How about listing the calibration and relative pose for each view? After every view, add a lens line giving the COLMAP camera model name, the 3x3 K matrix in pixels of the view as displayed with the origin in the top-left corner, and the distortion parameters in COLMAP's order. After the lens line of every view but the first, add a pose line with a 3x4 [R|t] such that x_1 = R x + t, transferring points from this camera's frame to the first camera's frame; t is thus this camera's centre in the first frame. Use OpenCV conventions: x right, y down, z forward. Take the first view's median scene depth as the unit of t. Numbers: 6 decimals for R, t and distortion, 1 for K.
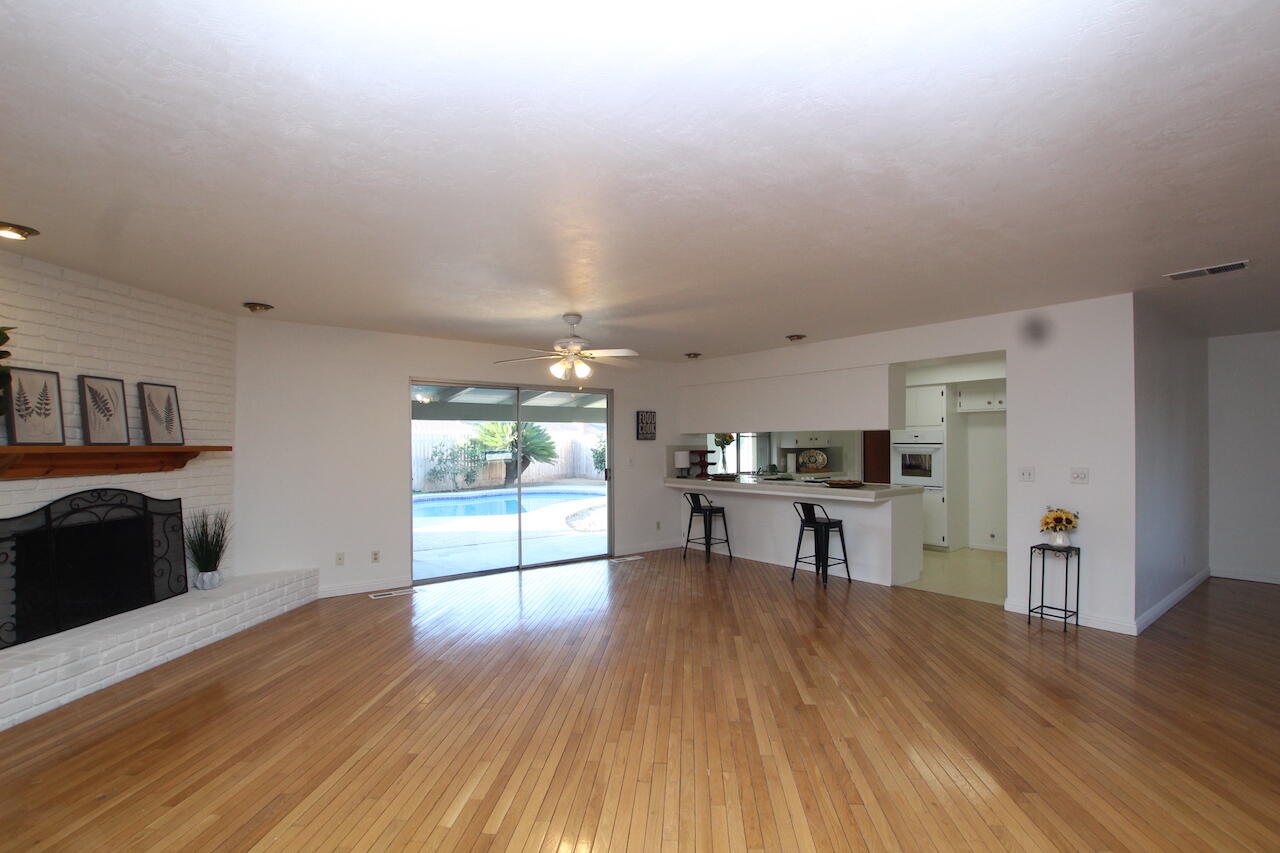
lens RADIAL K [[593.8, 0, 638.5], [0, 593.8, 441.1], [0, 0, 1]] dist [-0.034588, 0.000495]
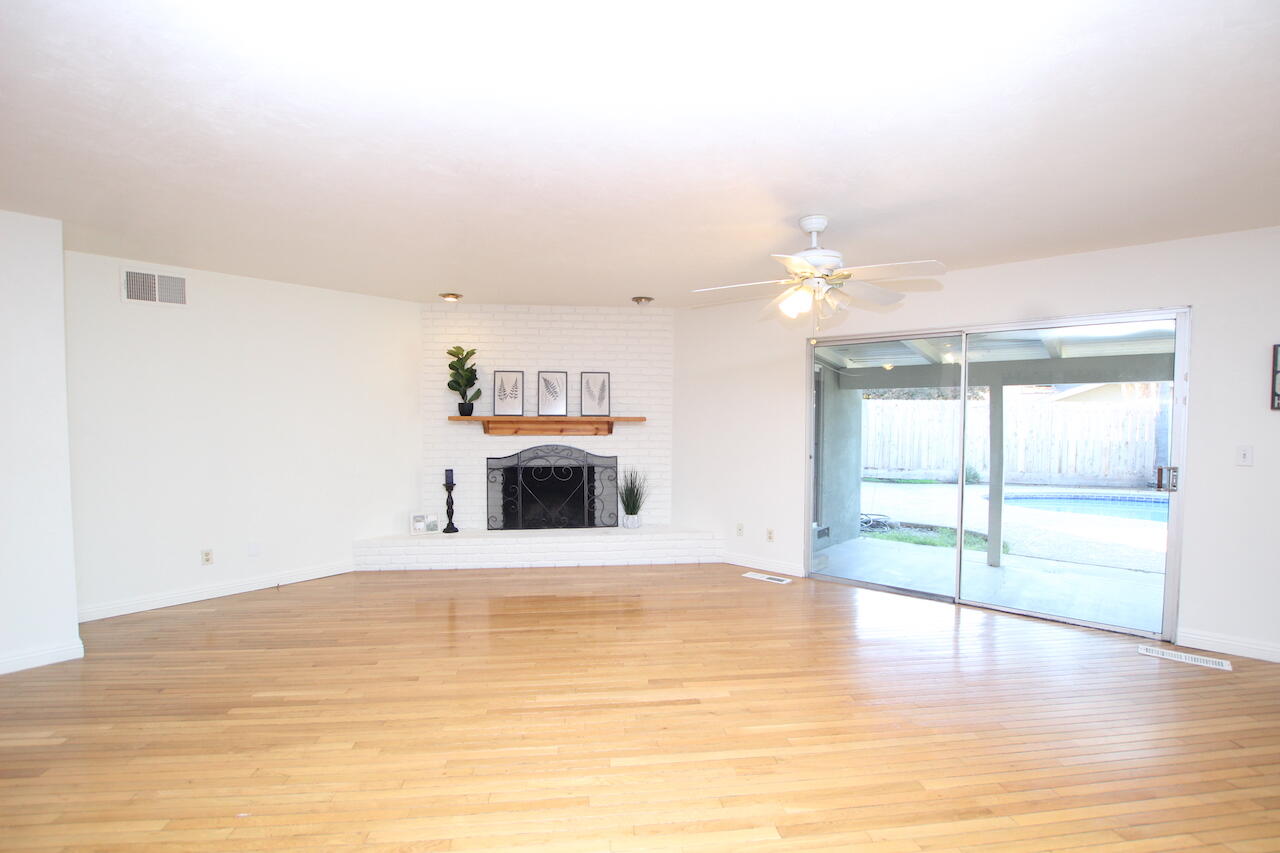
lens RADIAL K [[593.8, 0, 638.5], [0, 593.8, 441.1], [0, 0, 1]] dist [-0.034588, 0.000495]
pose [[0.205677, 0.041695, -0.977731, 0.559331], [0.001090, 0.999082, 0.042835, 0.005565], [0.978619, -0.009876, 0.205443, 0.778405]]
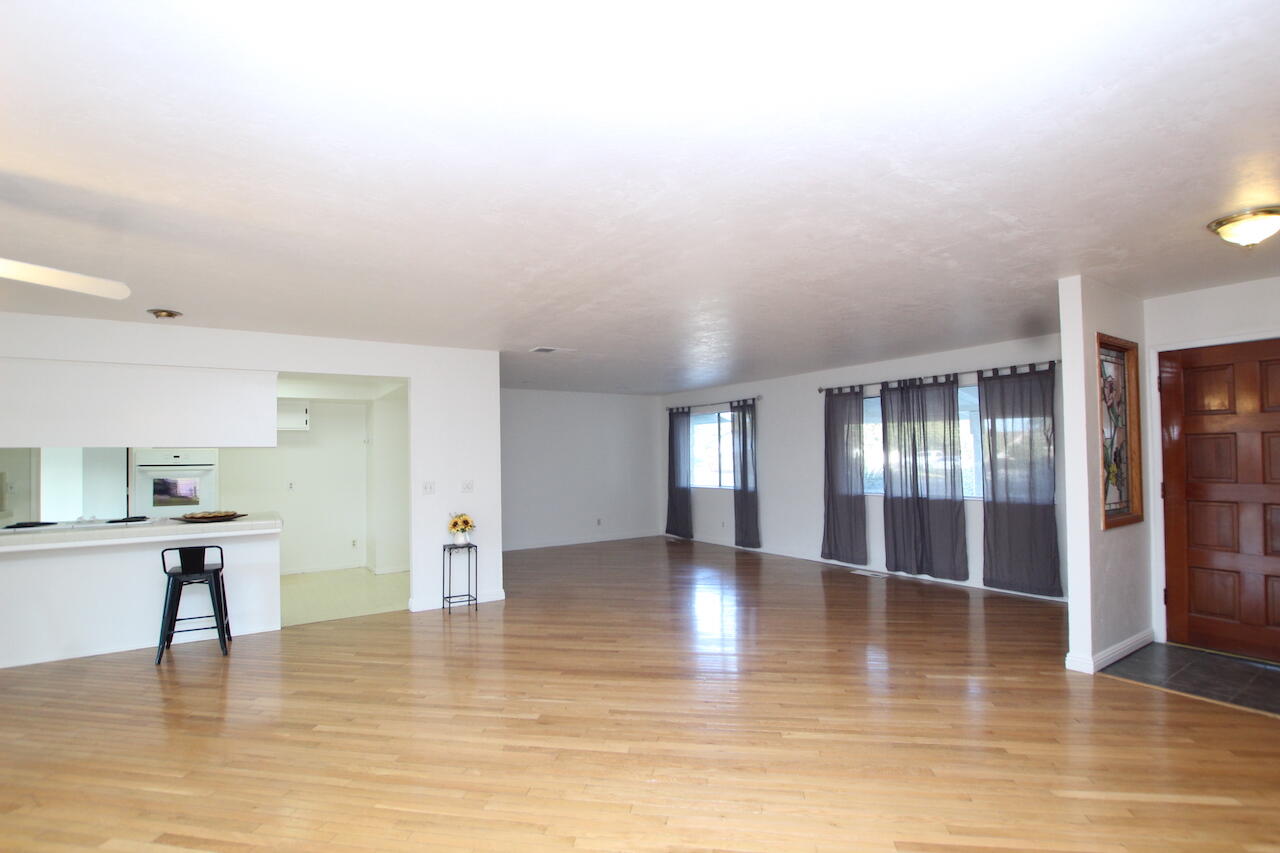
lens RADIAL K [[593.8, 0, 638.5], [0, 593.8, 441.1], [0, 0, 1]] dist [-0.034588, 0.000495]
pose [[0.079618, 0.031653, 0.996323, -0.505640], [0.012375, 0.999387, -0.032739, 0.008376], [-0.996749, 0.014936, 0.079178, 0.526456]]
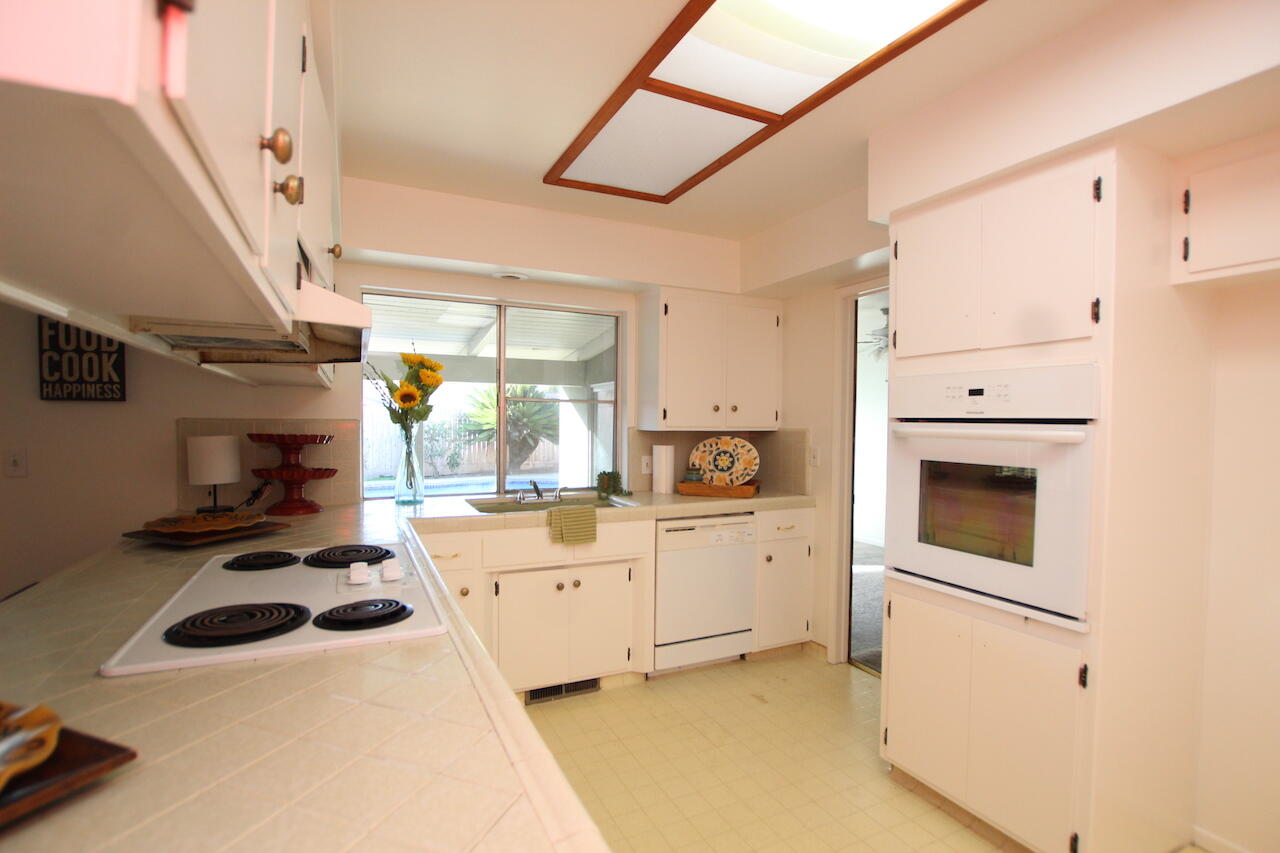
lens RADIAL K [[593.8, 0, 638.5], [0, 593.8, 441.1], [0, 0, 1]] dist [-0.034588, 0.000495]
pose [[0.977833, 0.018641, -0.208556, 0.683967], [-0.011414, 0.999294, 0.035802, 0.009414], [0.209076, -0.032628, 0.977355, 1.297257]]
